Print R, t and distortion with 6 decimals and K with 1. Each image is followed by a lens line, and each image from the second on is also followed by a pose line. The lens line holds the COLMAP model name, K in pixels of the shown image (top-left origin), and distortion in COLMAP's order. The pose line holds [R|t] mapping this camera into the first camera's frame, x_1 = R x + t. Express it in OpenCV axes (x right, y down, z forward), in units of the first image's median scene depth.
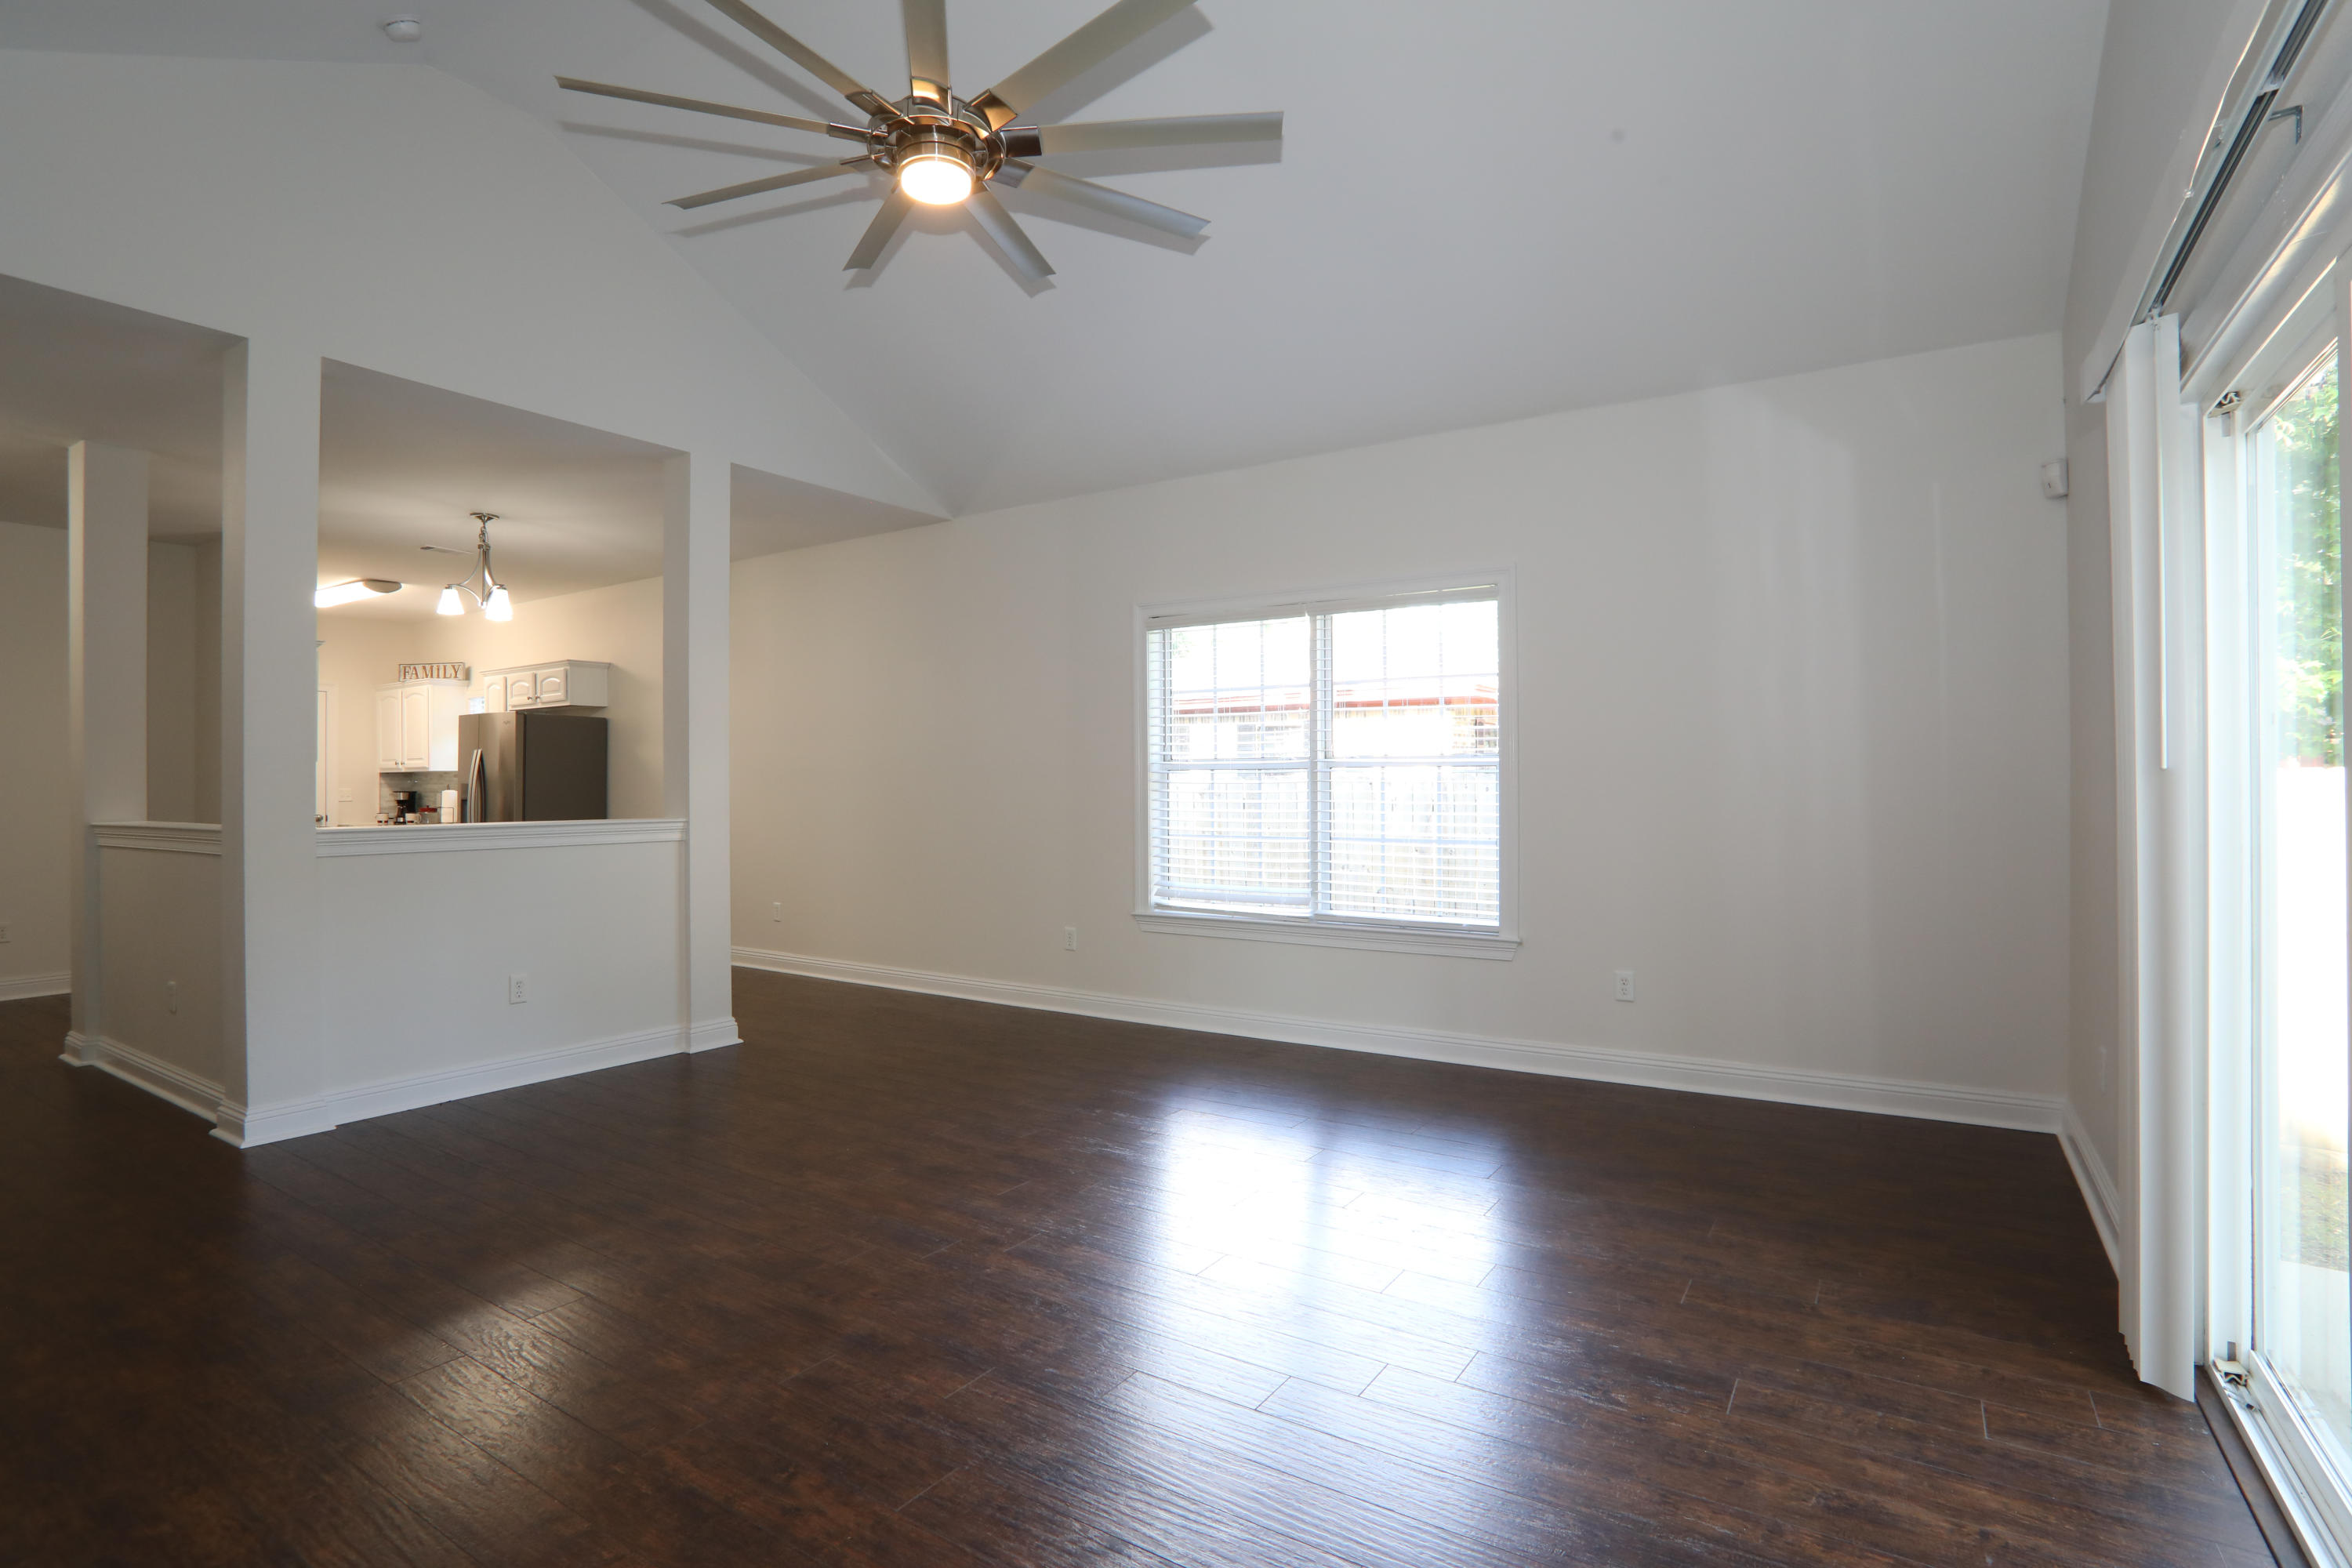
lens RADIAL K [[1160.2, 0, 1176.0], [0, 1160.2, 784.0], [0, 0, 1]] dist [-0.053655, 0.000418]
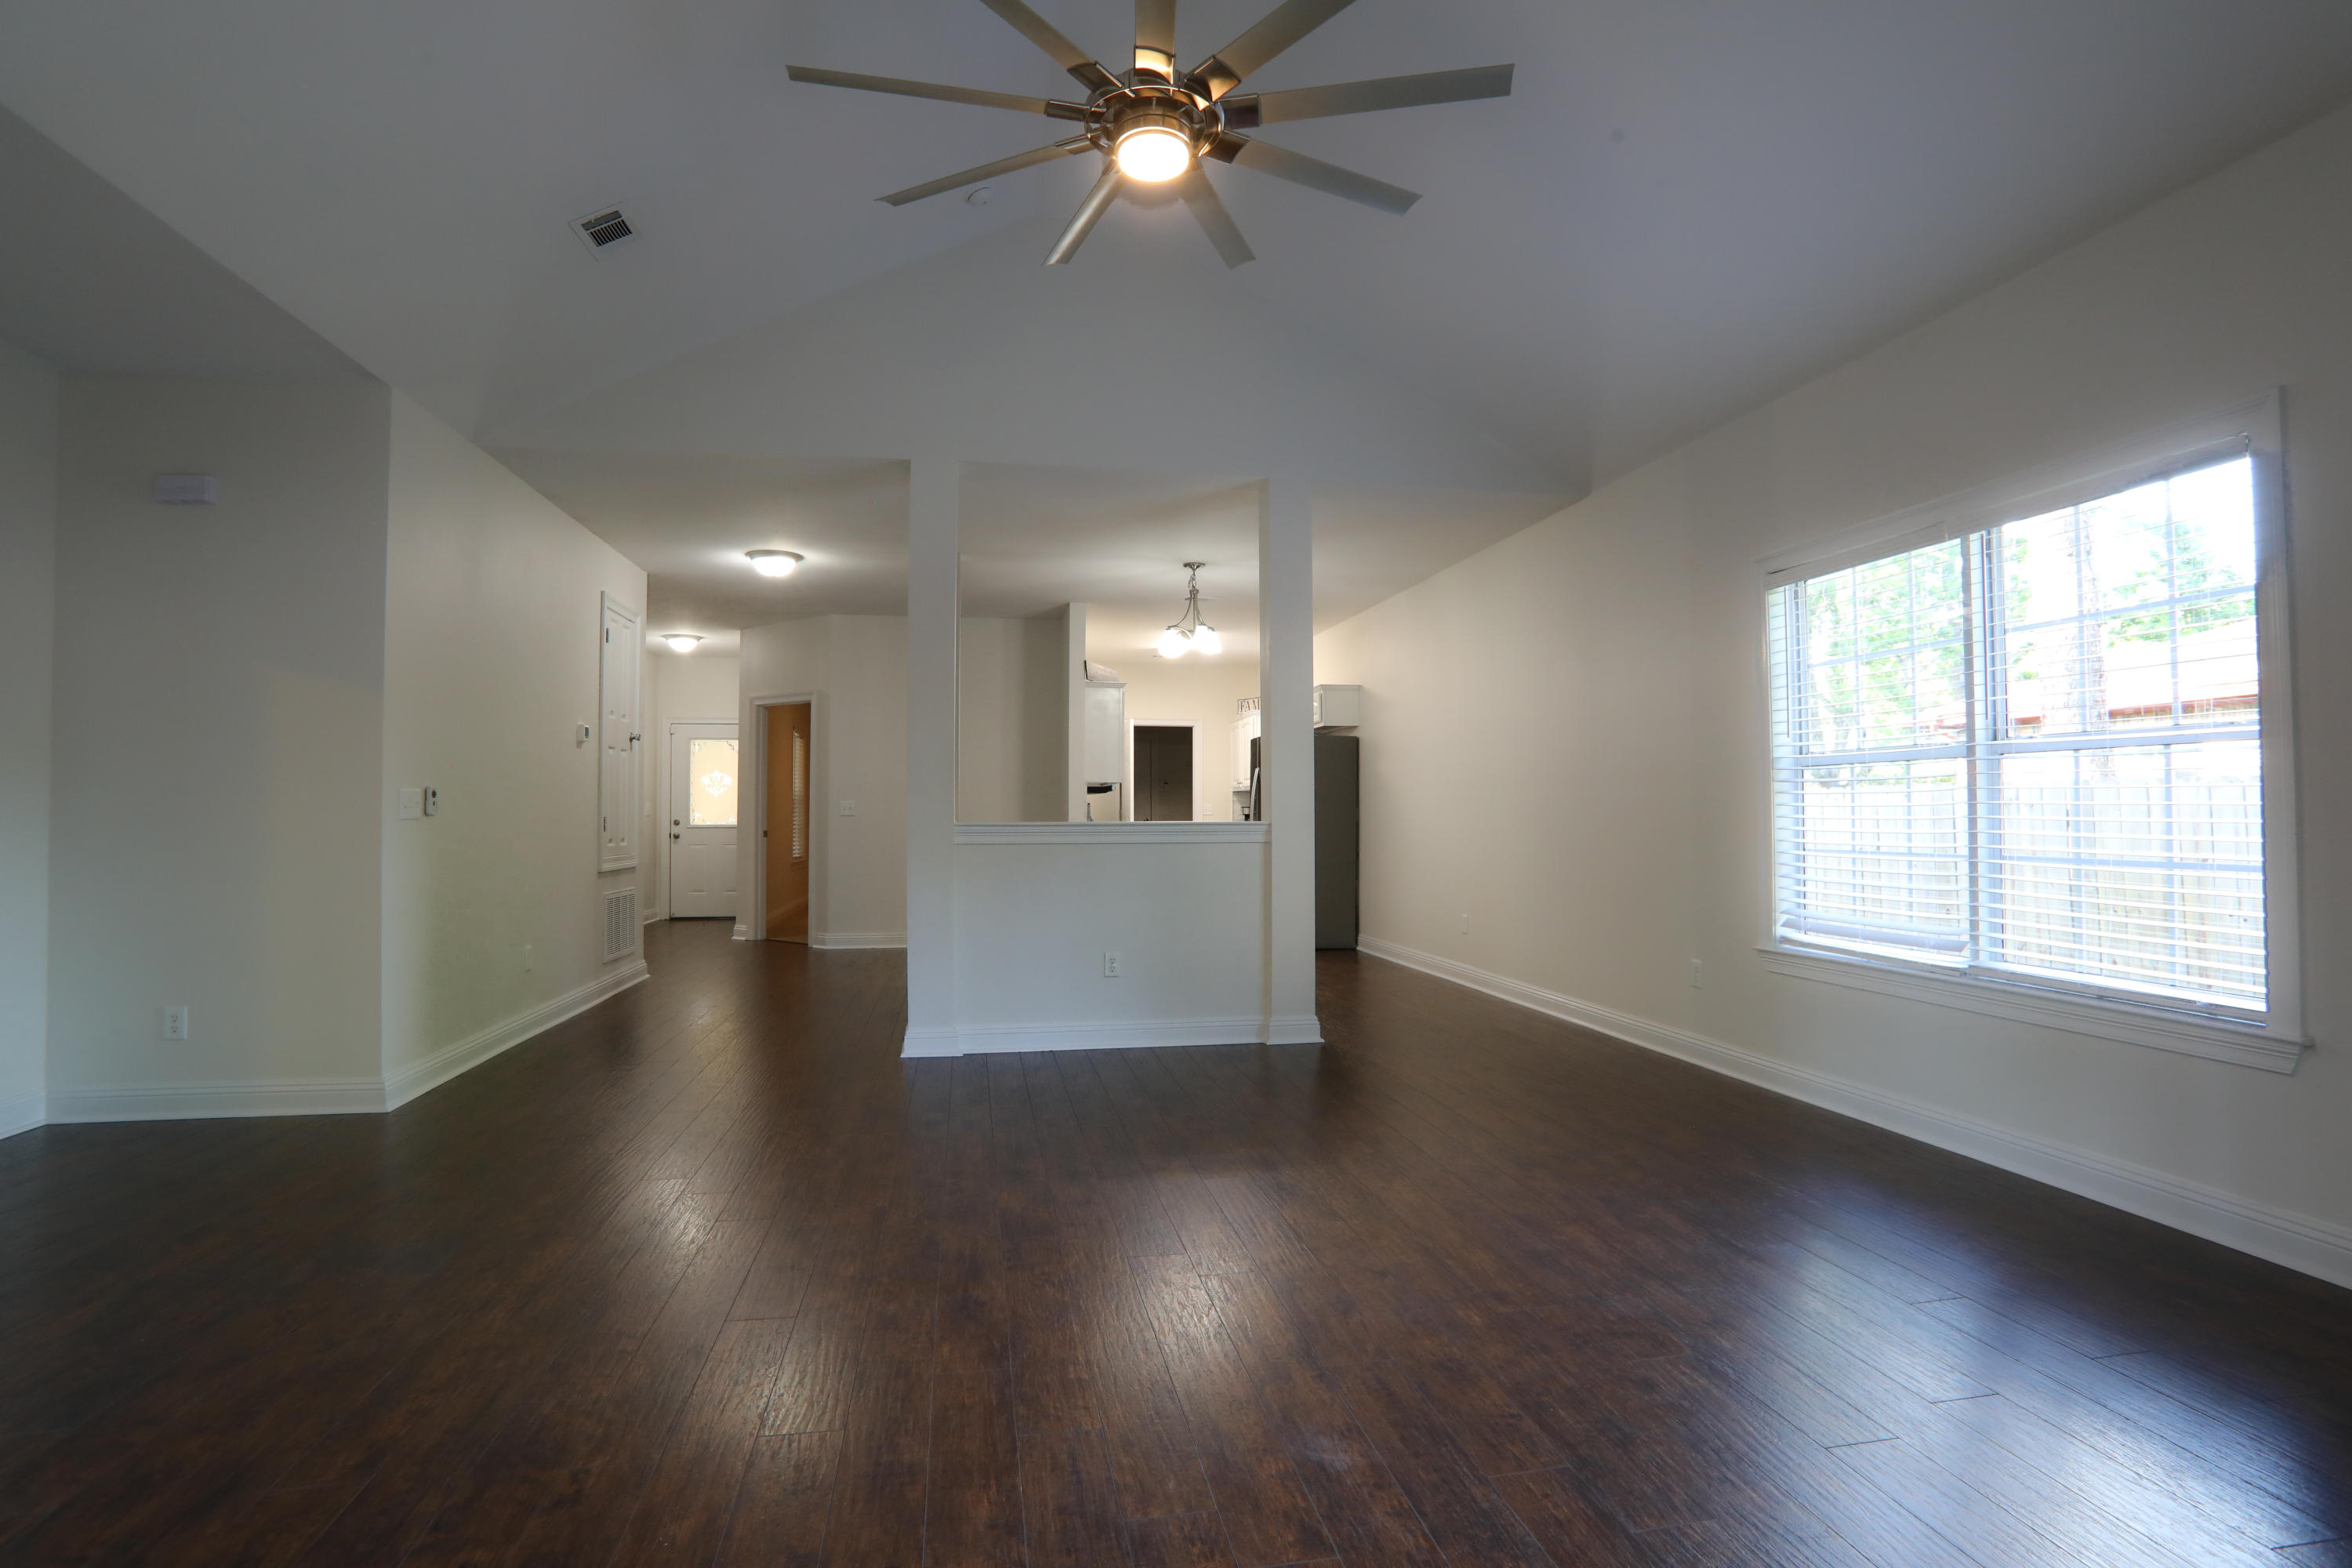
lens RADIAL K [[1168.7, 0, 1179.1], [0, 1168.7, 795.6], [0, 0, 1]] dist [0.000950, 0.000453]
pose [[0.709249, -0.008850, -0.704903, 0.274930], [0.001273, 0.999936, -0.011274, 0.018094], [0.704957, 0.007099, 0.709214, 0.172971]]
